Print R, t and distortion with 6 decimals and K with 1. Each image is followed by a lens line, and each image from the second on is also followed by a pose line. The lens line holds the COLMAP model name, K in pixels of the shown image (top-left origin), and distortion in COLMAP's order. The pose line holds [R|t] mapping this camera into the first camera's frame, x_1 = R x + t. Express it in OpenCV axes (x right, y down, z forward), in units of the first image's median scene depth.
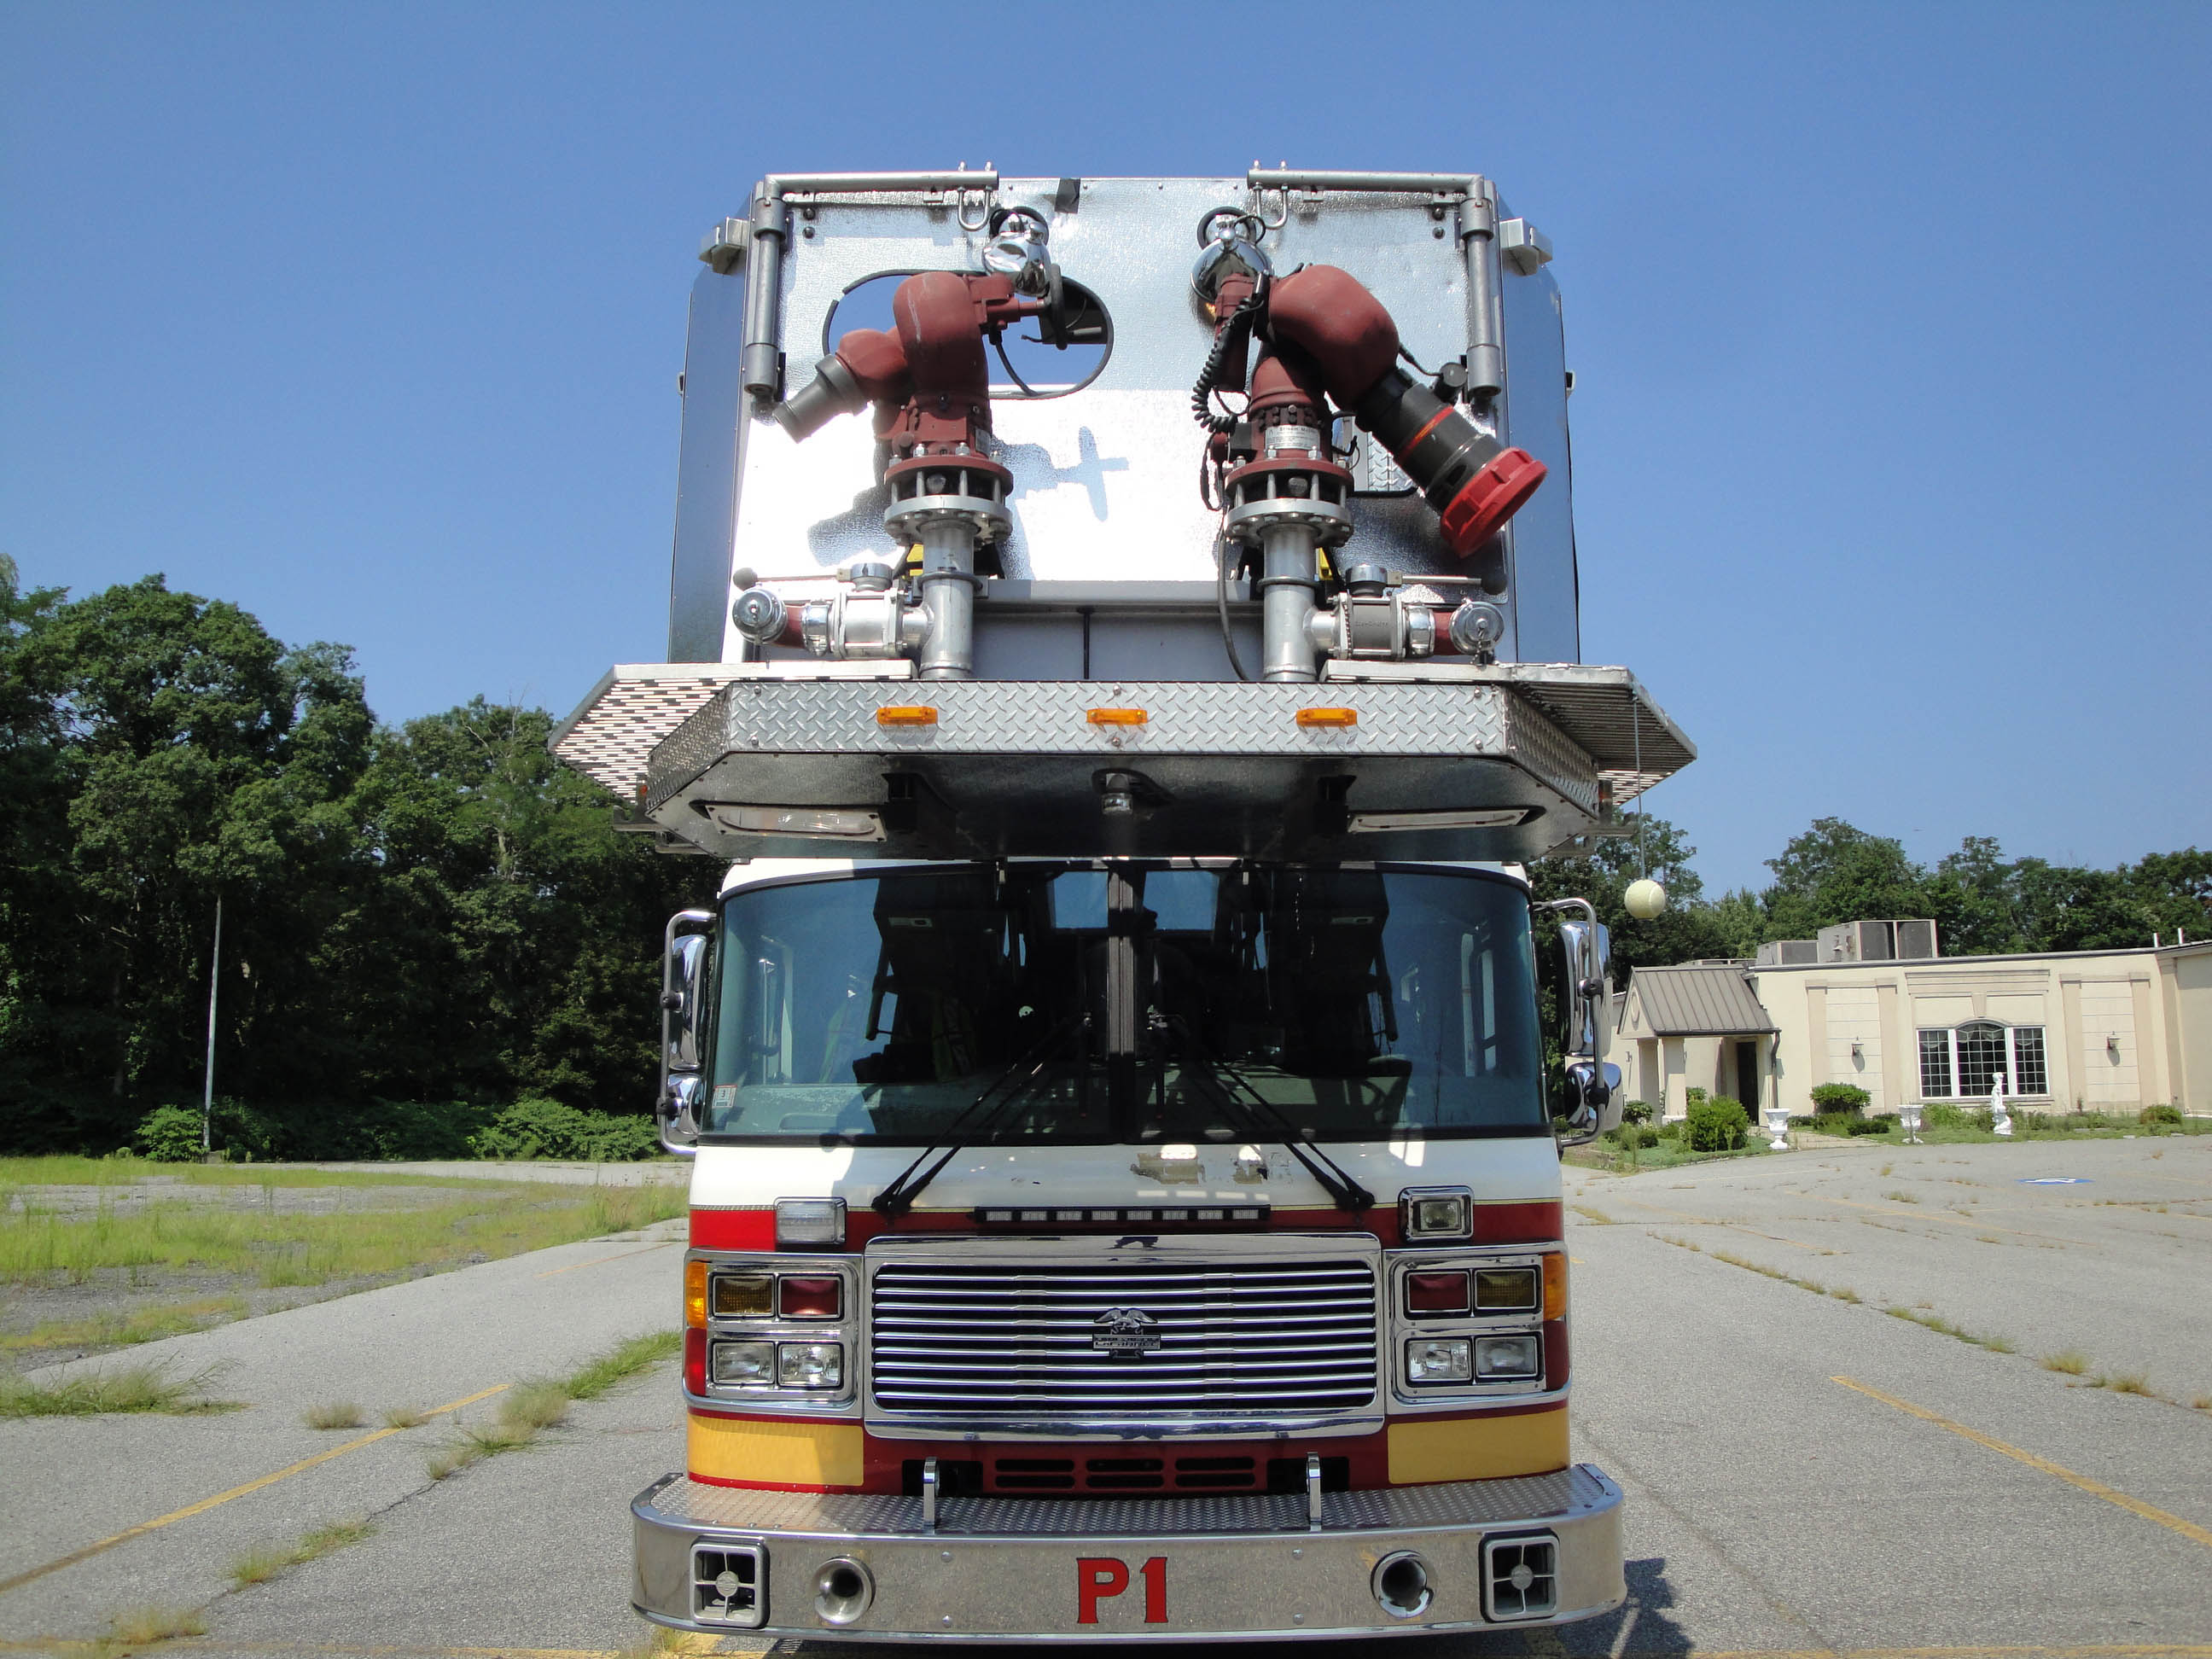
lens RADIAL K [[1838.1, 0, 1124.1], [0, 1838.1, 819.2], [0, 0, 1]] dist [-0.155605, 0.135181]
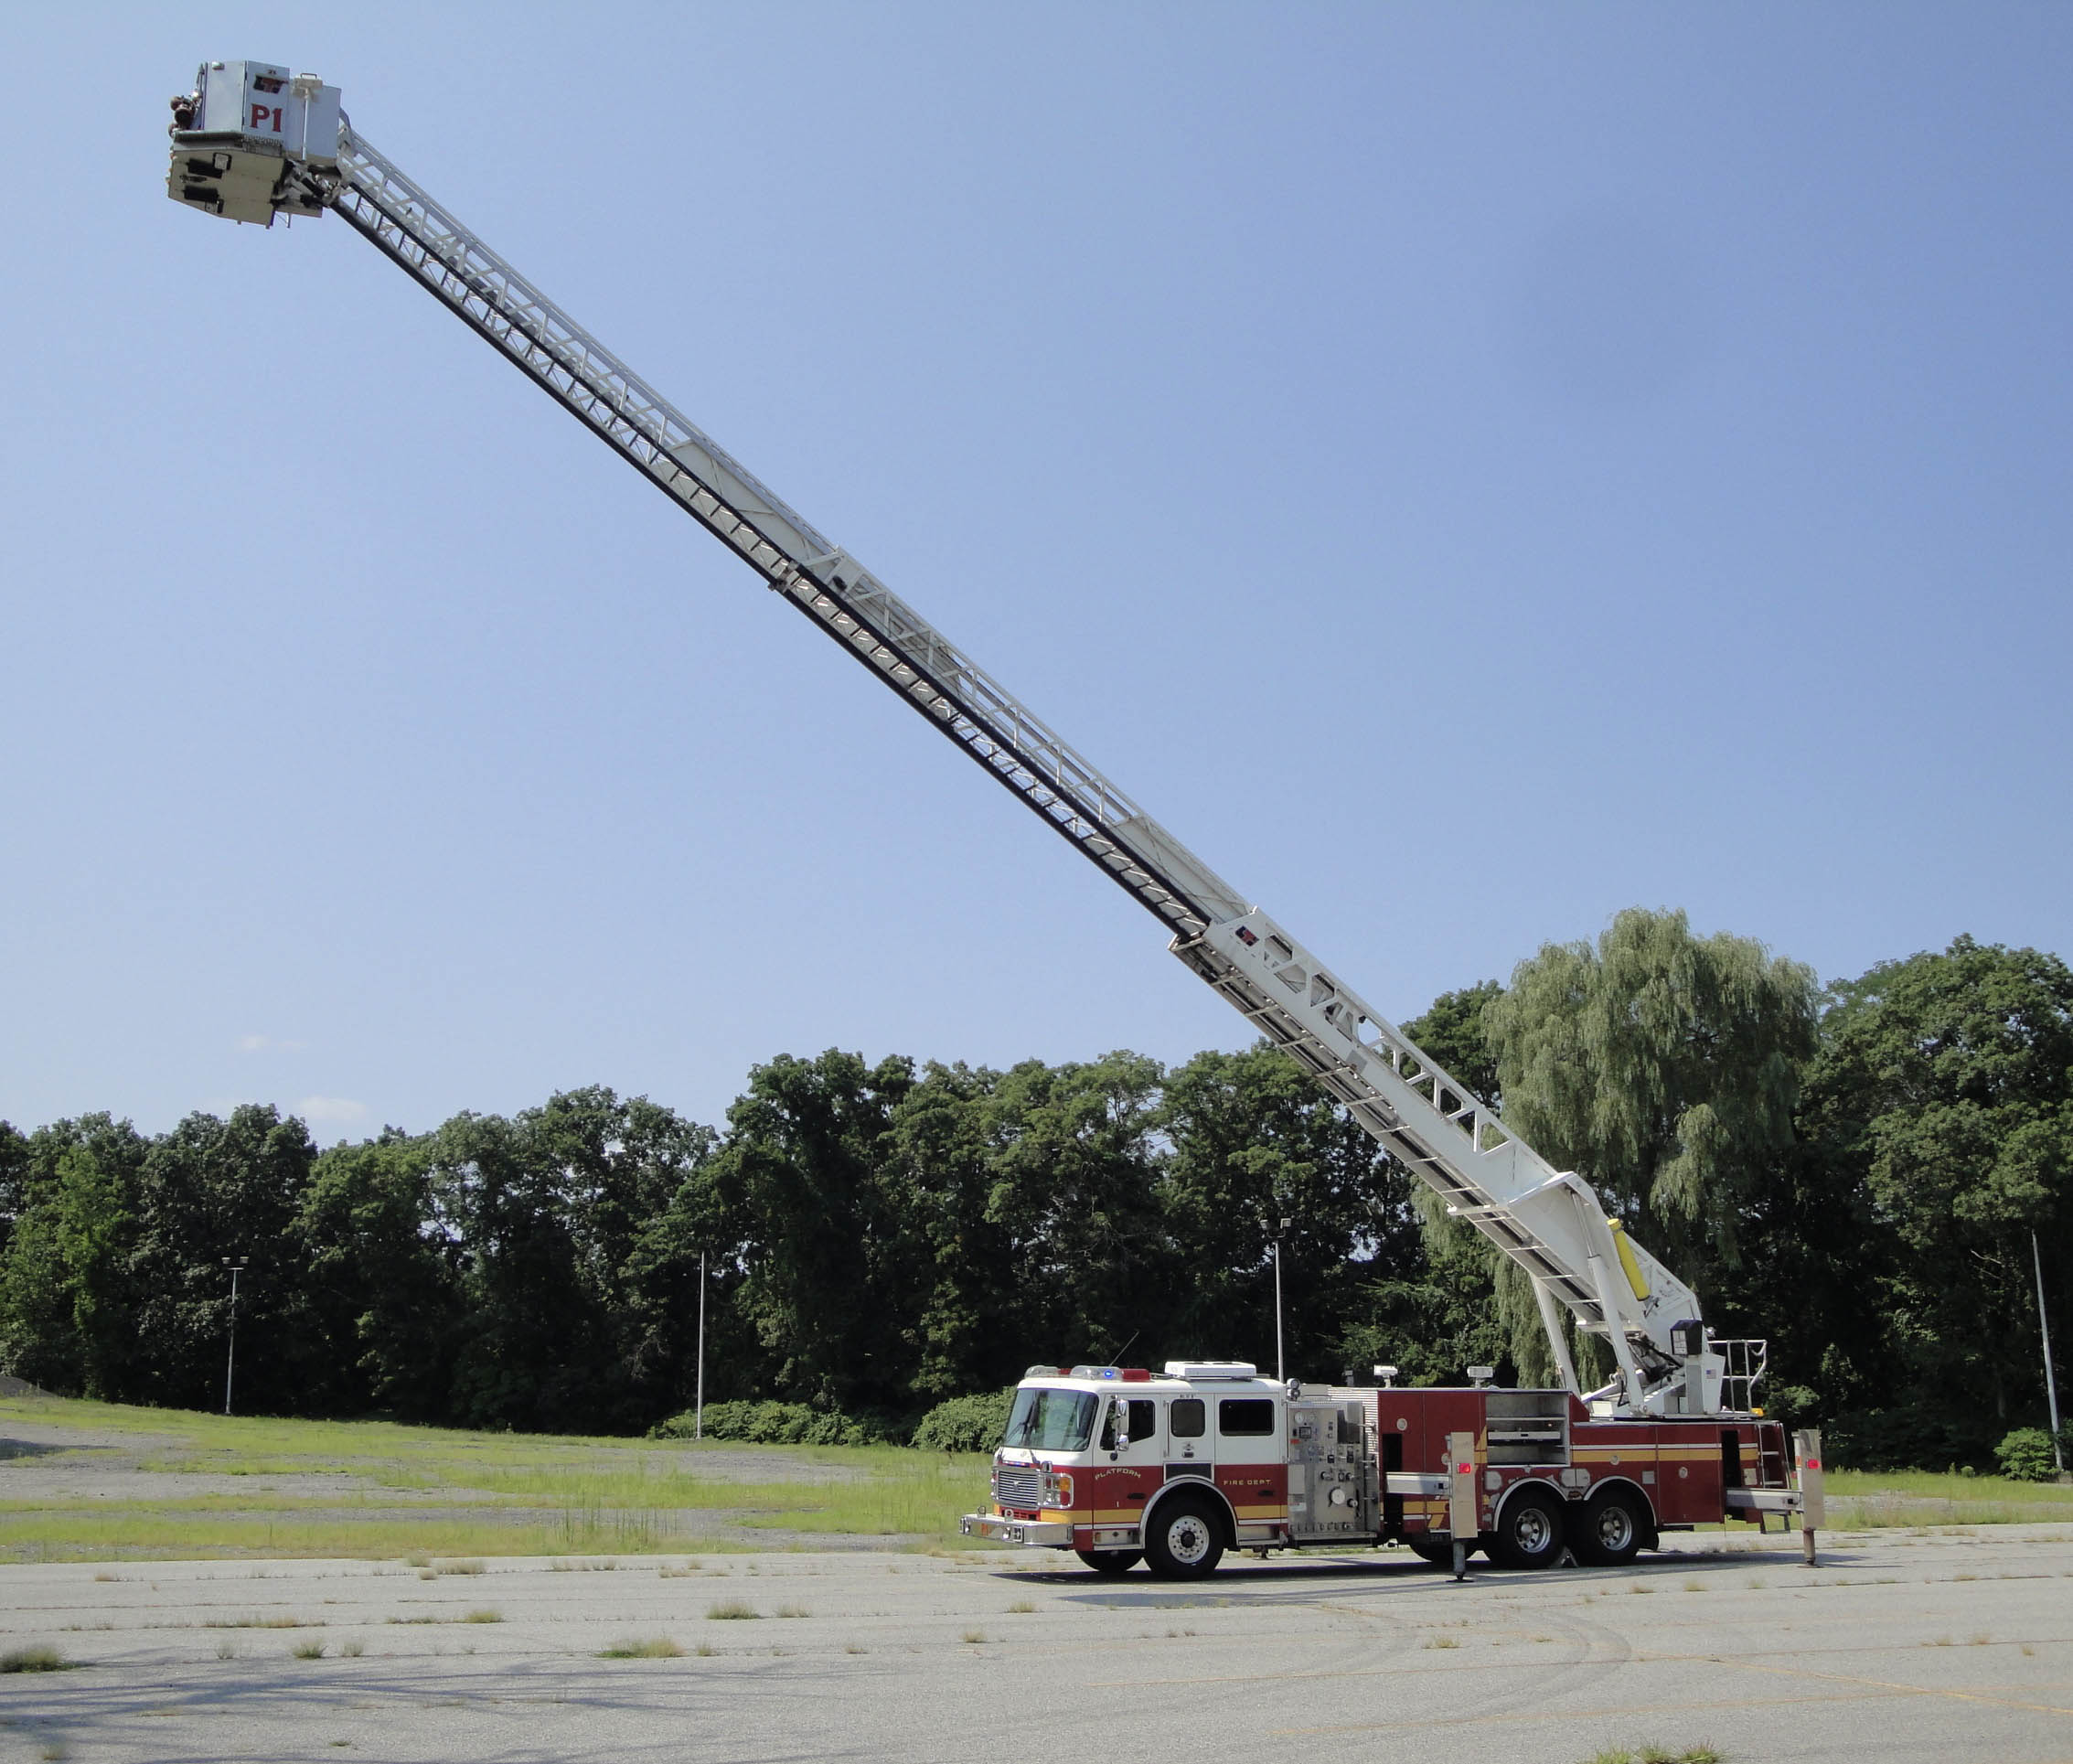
lens RADIAL K [[2192.2, 0, 1036.5], [0, 2192.2, 882.0], [0, 0, 1]] dist [-0.087405, 0.133301]
pose [[0.430337, -0.209590, -0.877999, 0.361465], [0.134487, 0.976701, -0.167235, -0.021622], [0.892594, -0.046112, 0.448498, -0.101586]]
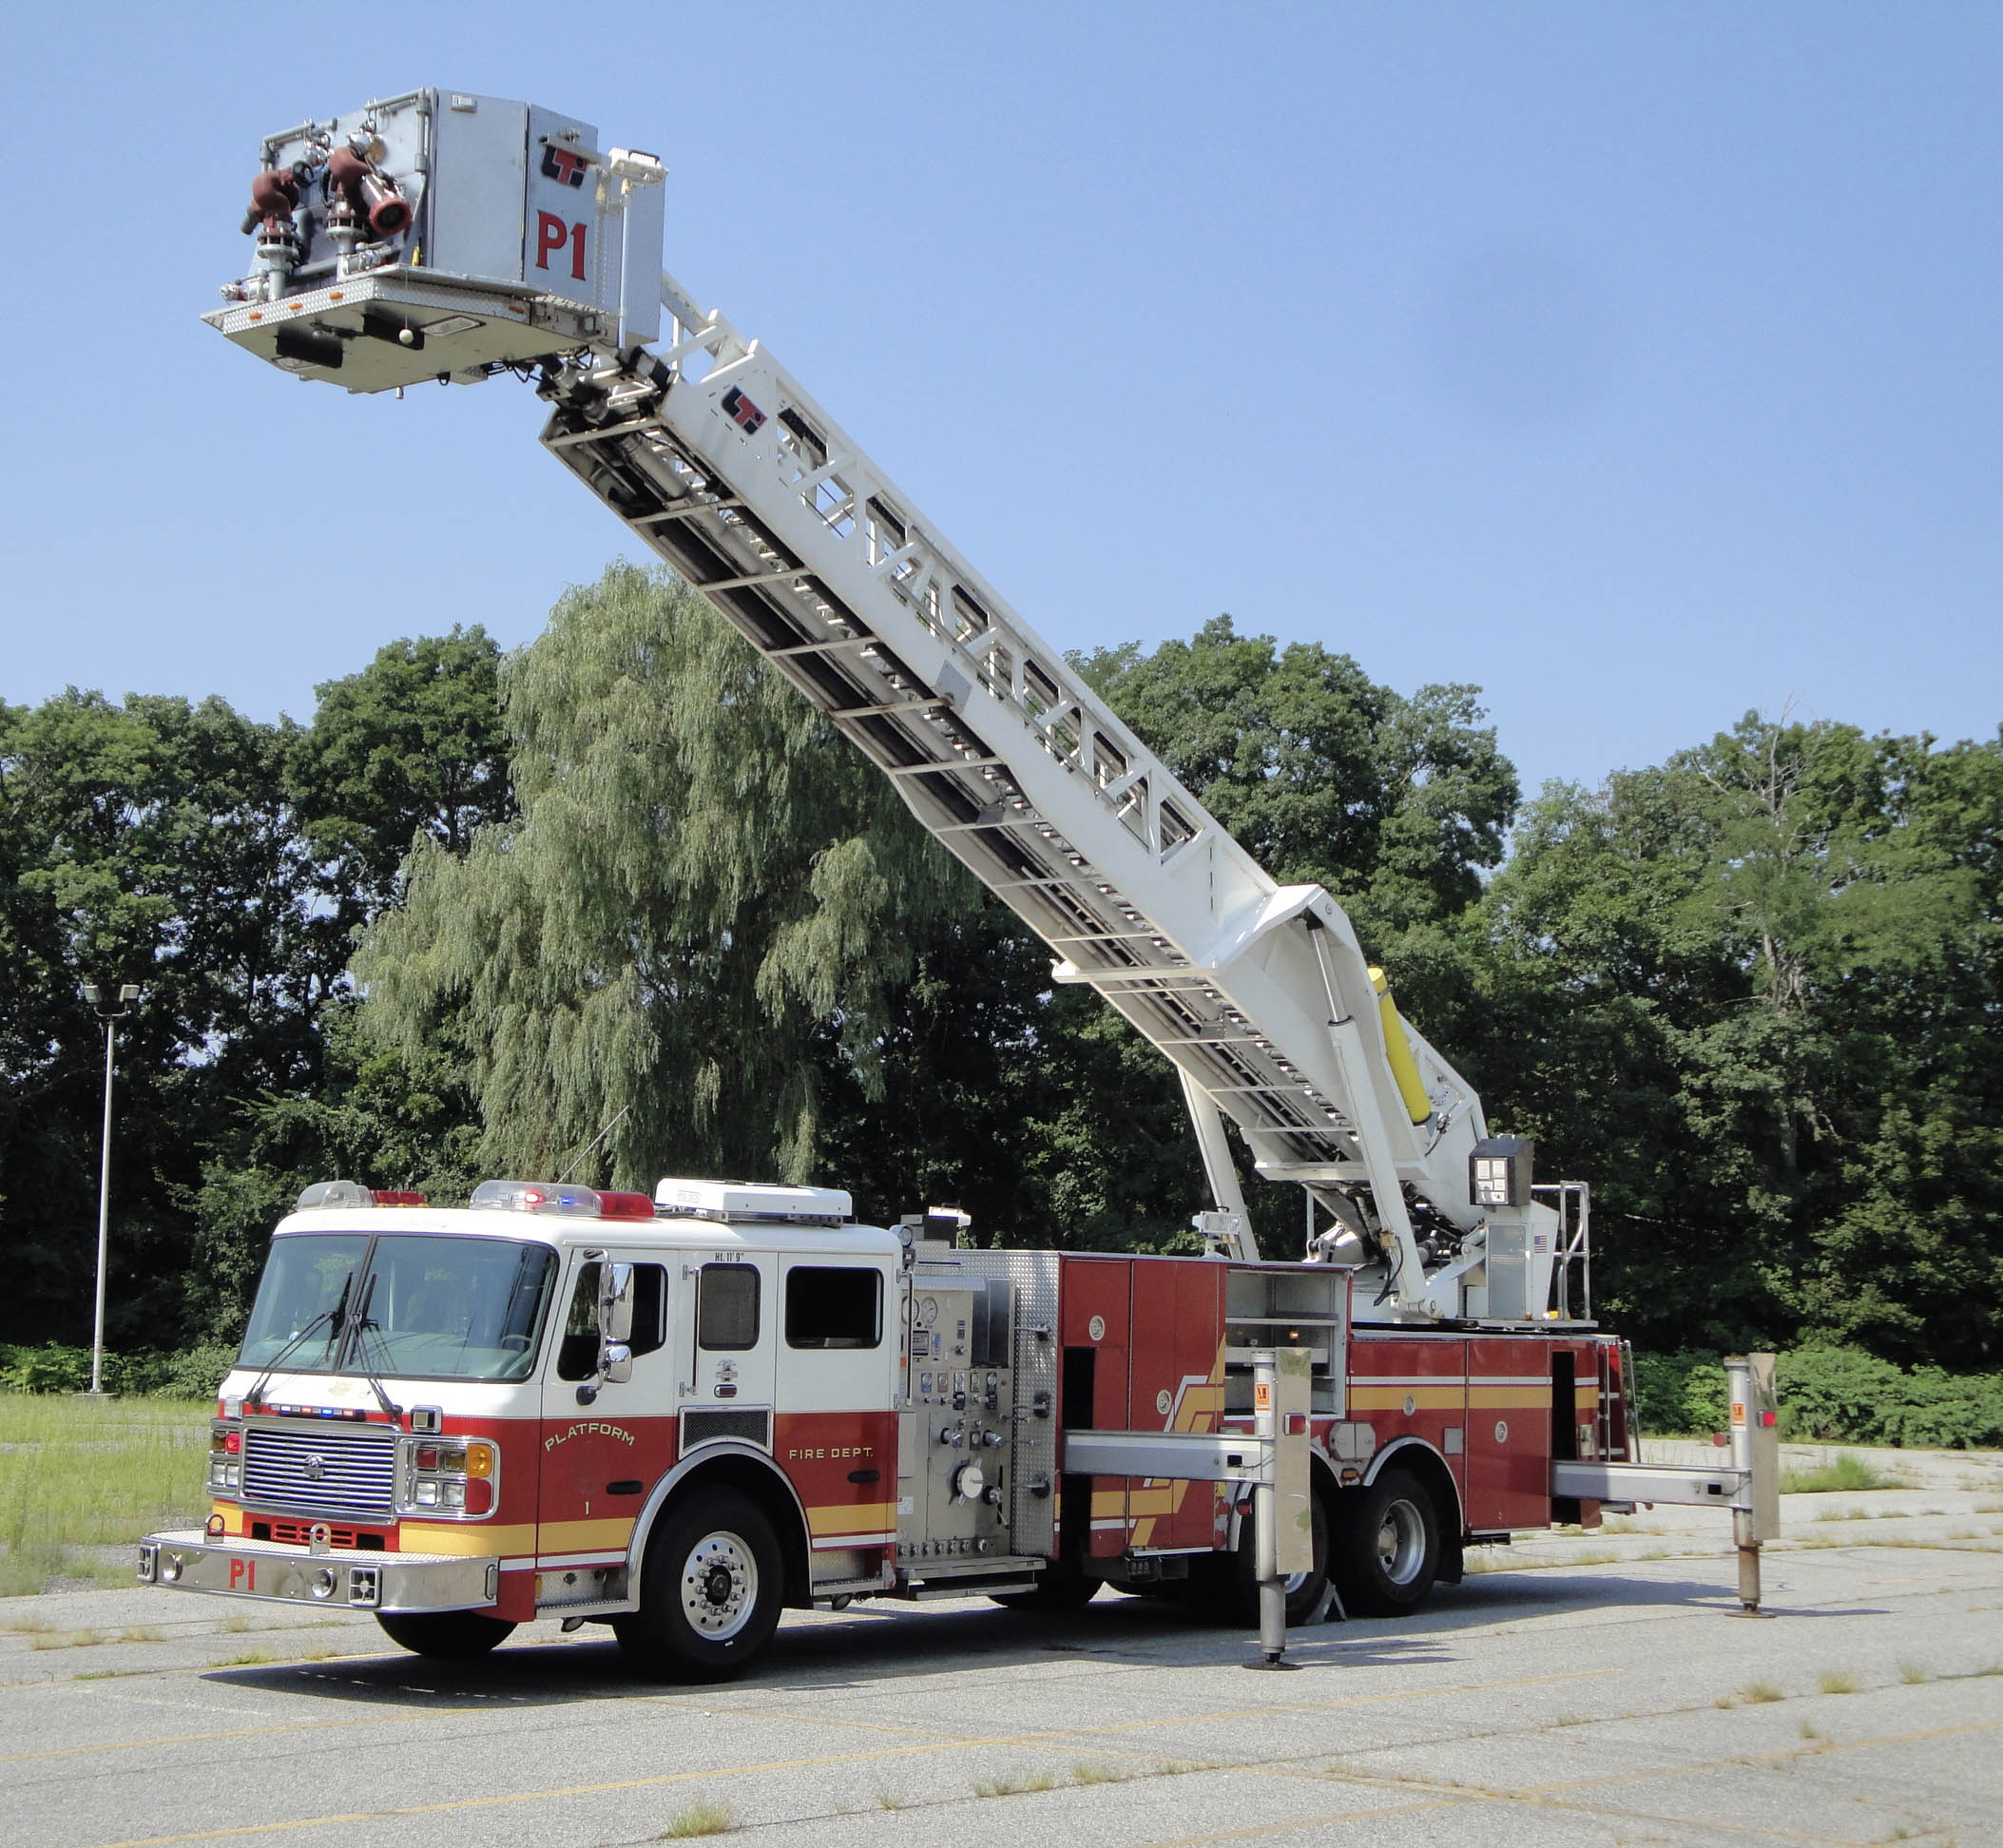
lens RADIAL K [[3231.9, 0, 902.6], [0, 3231.9, 920.3], [0, 0, 1]] dist [0.110589, 0.067116]
pose [[0.757751, -0.067856, -0.649006, 0.189842], [0.084340, 0.996421, -0.005708, -0.016957], [0.647070, -0.050412, 0.760762, -0.087835]]
